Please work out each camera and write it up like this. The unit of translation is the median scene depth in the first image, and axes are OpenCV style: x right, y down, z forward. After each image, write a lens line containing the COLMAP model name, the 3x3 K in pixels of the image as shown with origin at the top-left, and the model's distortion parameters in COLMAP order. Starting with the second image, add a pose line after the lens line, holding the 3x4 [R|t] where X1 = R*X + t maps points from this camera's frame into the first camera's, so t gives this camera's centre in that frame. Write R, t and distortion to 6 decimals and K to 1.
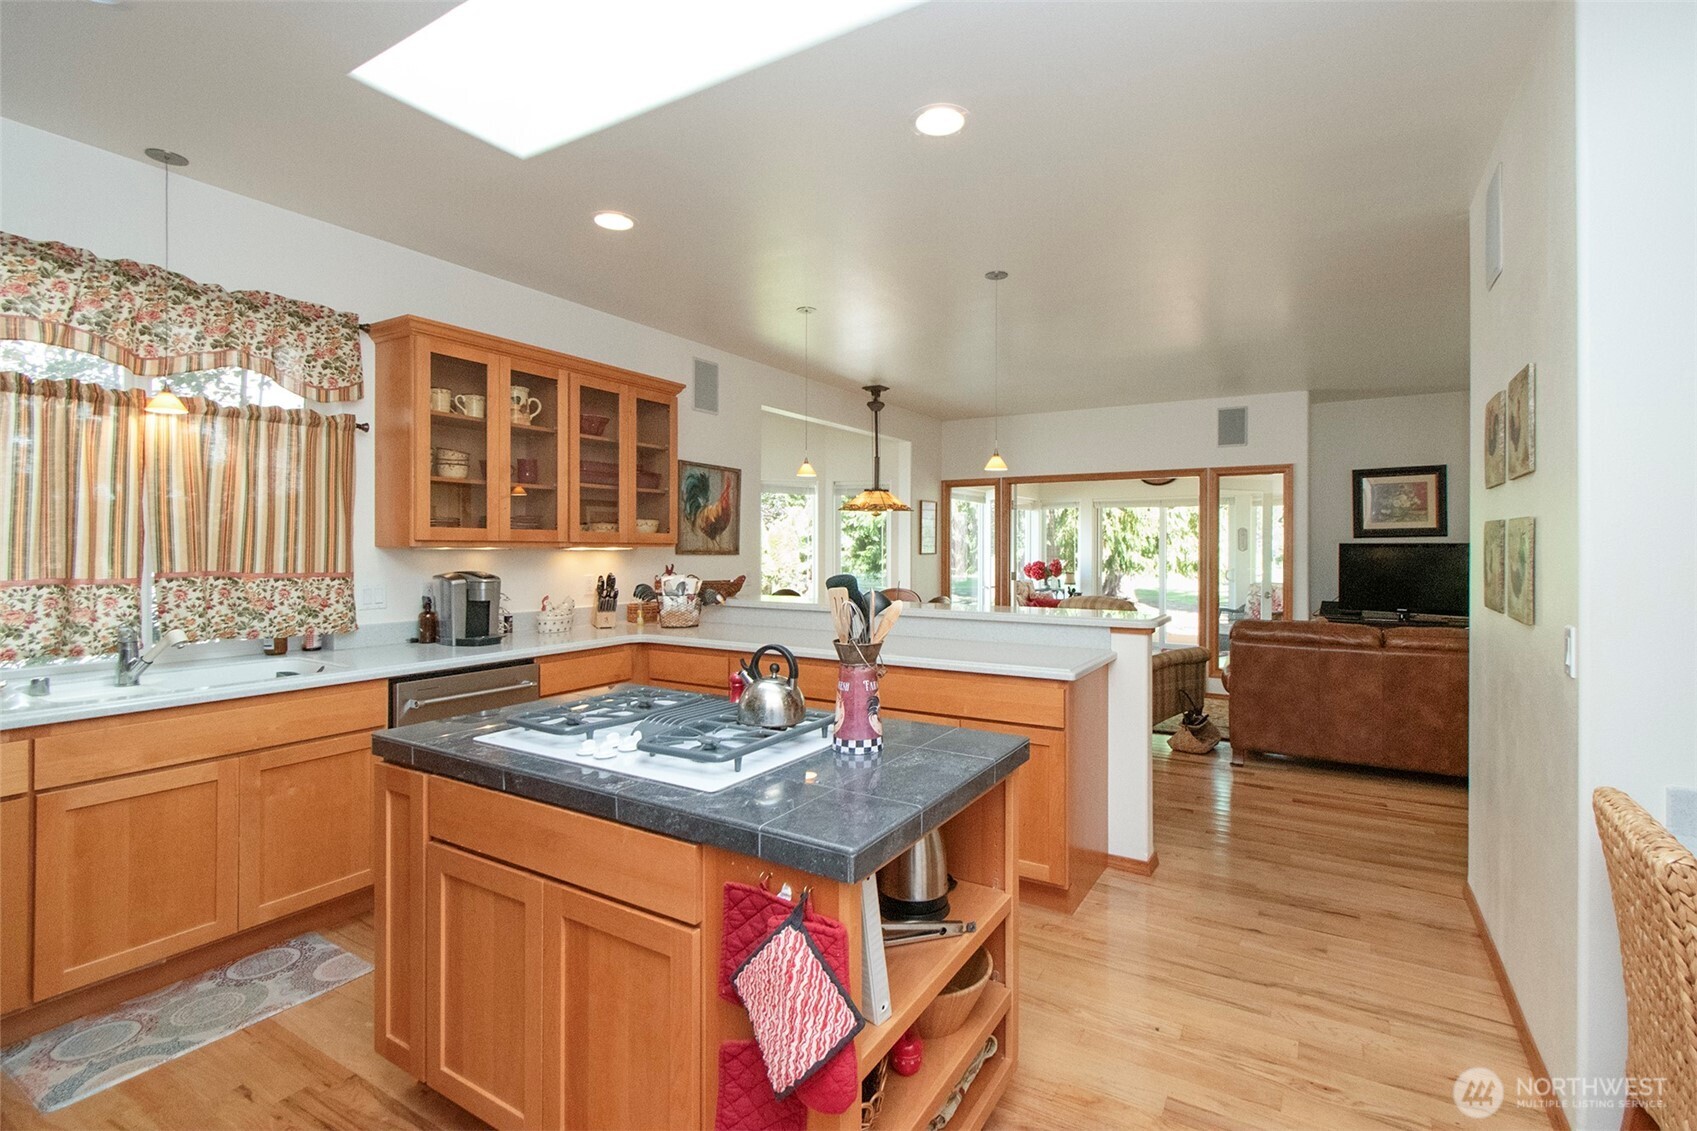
lens RADIAL K [[782.1, 0, 844.7], [0, 782.1, 550.6], [0, 0, 1]] dist [0.000677, 0.000282]
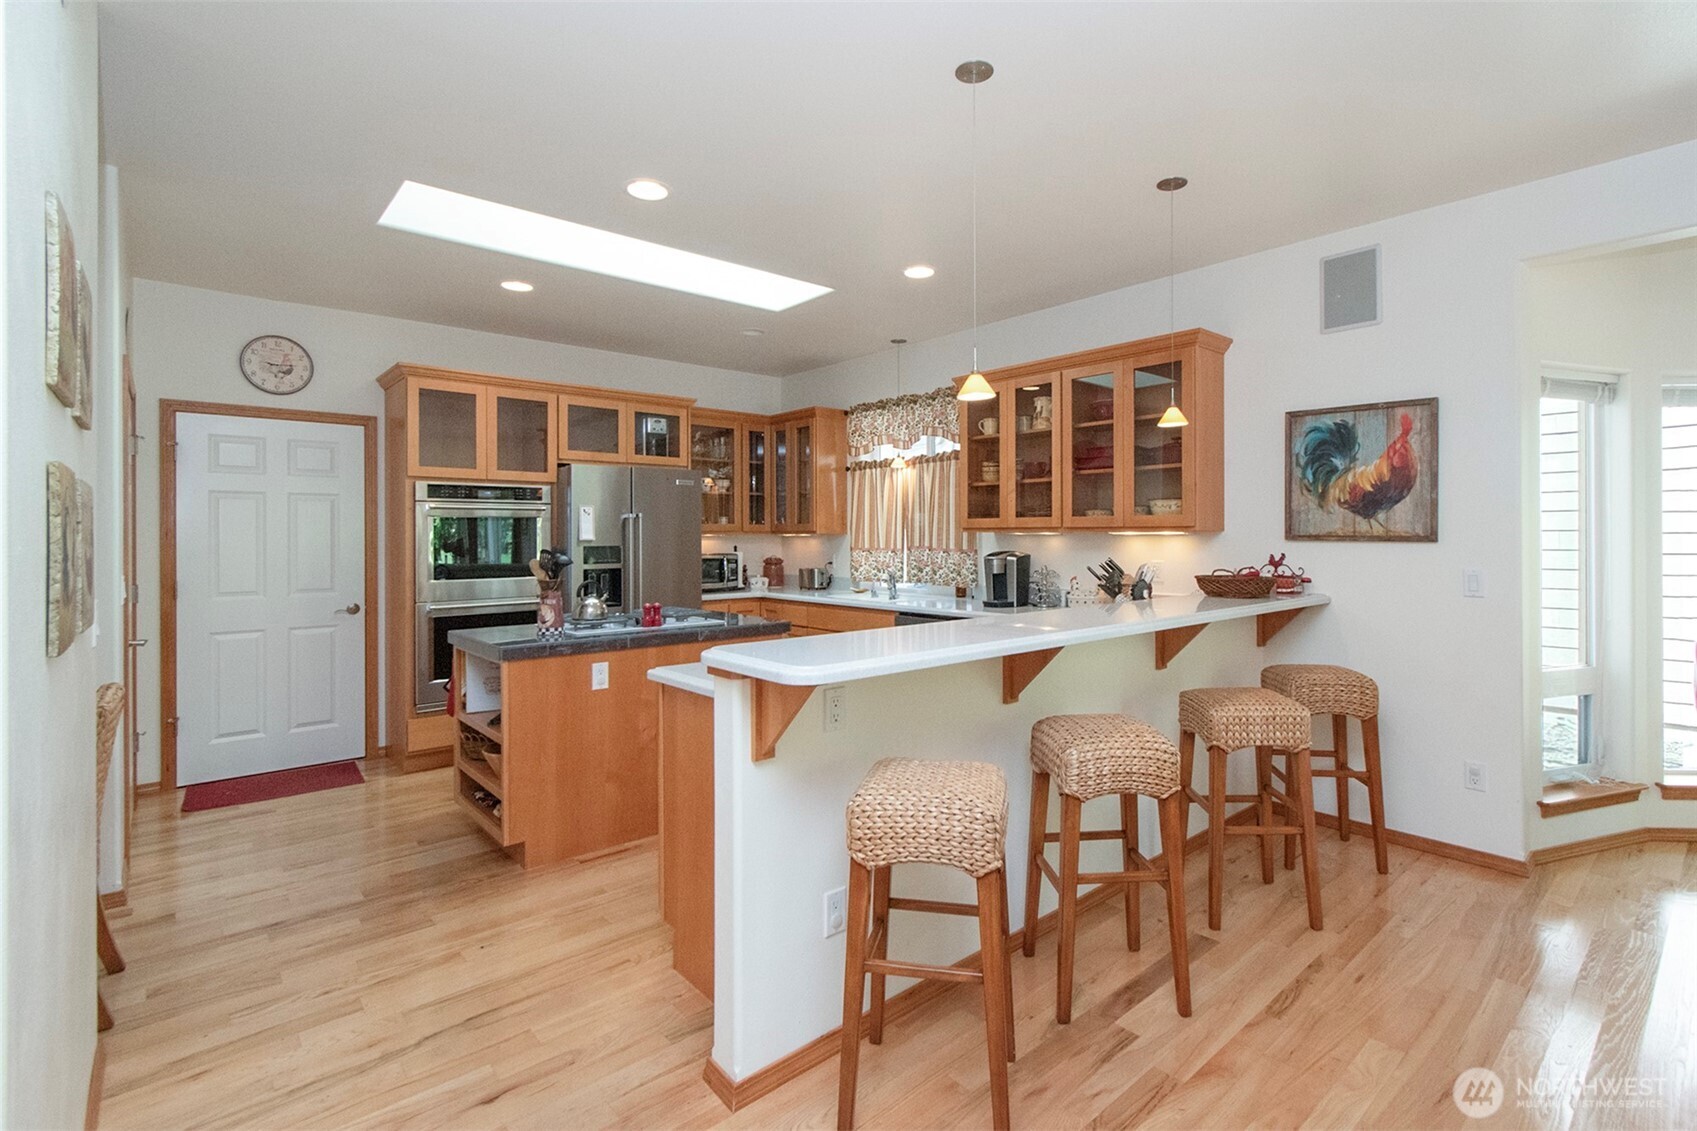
lens RADIAL K [[793.1, 0, 885.4], [0, 793.1, 529.6], [0, 0, 1]] dist [0.003359, 0.000573]
pose [[-0.283432, 0.000613, -0.958992, 0.967541], [0.006378, 0.999979, -0.001246, -0.010845], [0.958971, -0.006469, -0.283430, 1.341370]]
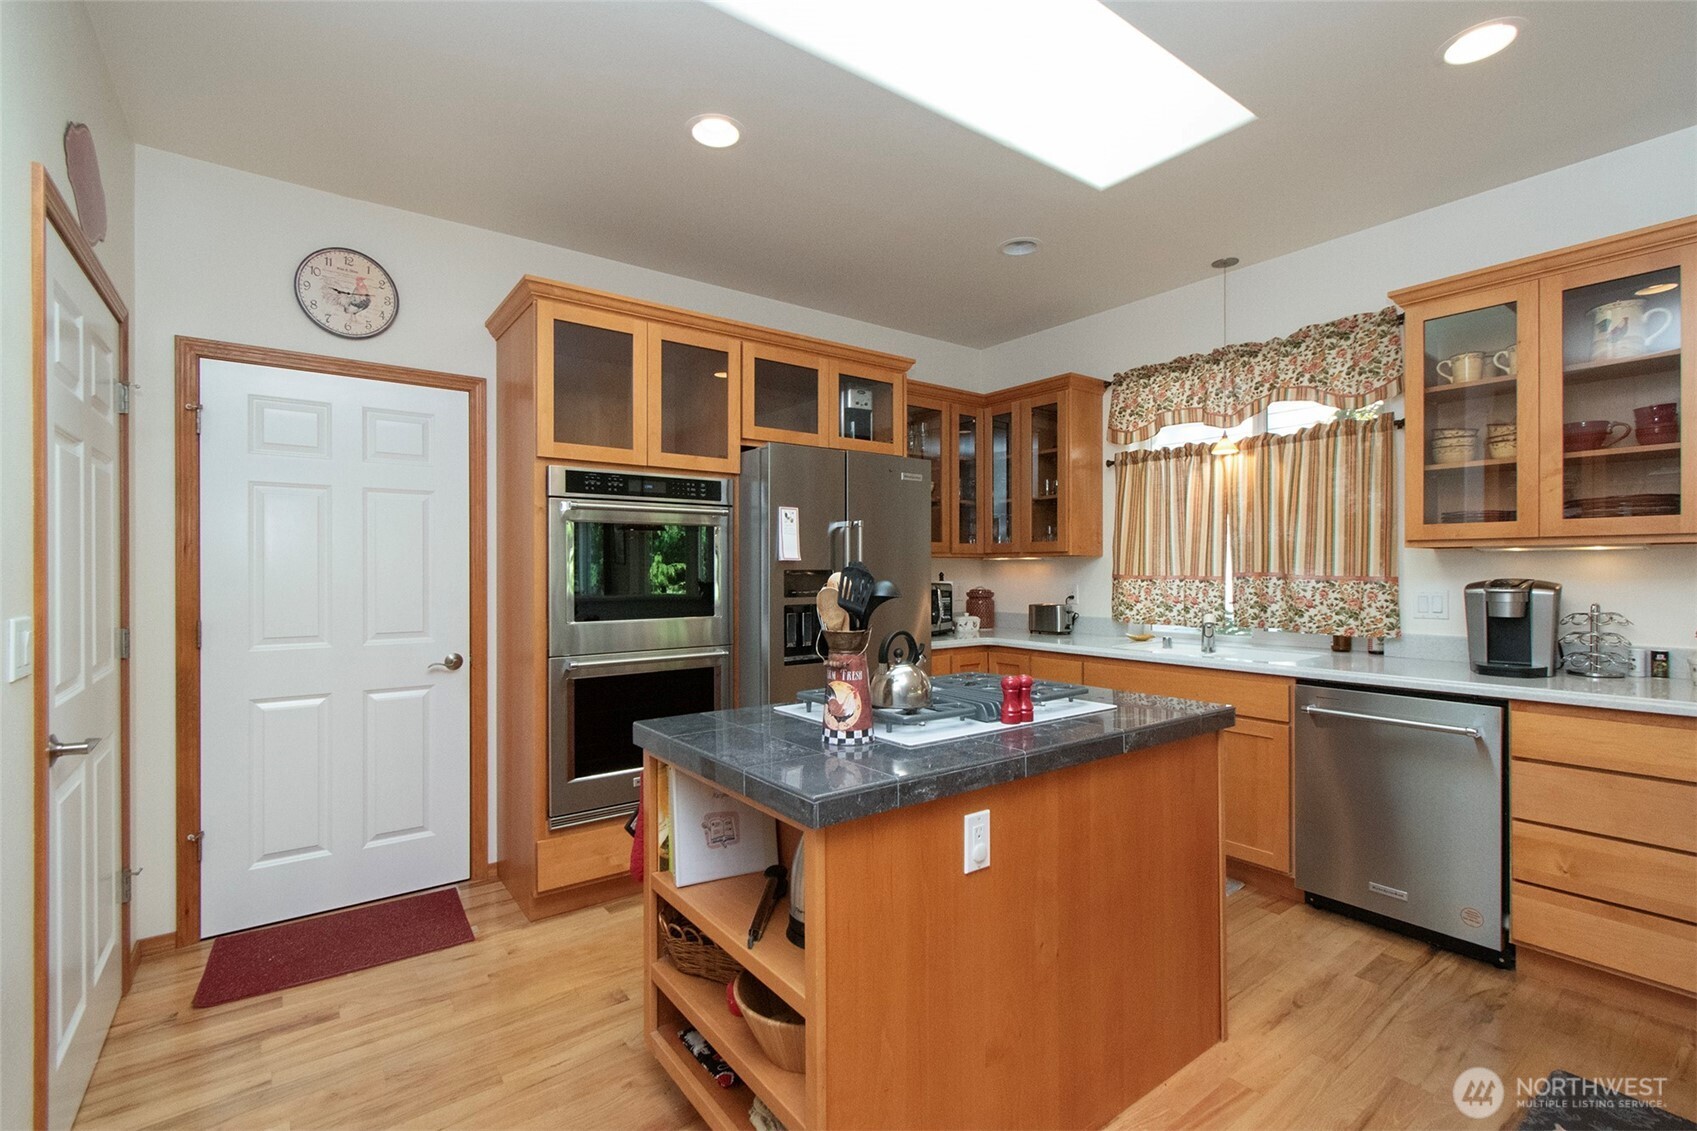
lens RADIAL K [[758.5, 0, 835.4], [0, 758.5, 565.8], [0, 0, 1]] dist [-0.002270, 0.000048]
pose [[-0.379739, 0.002193, -0.925091, 0.513084], [0.004983, 0.999988, 0.000325, 0.010971], [0.925080, -0.004486, -0.379746, 0.757294]]
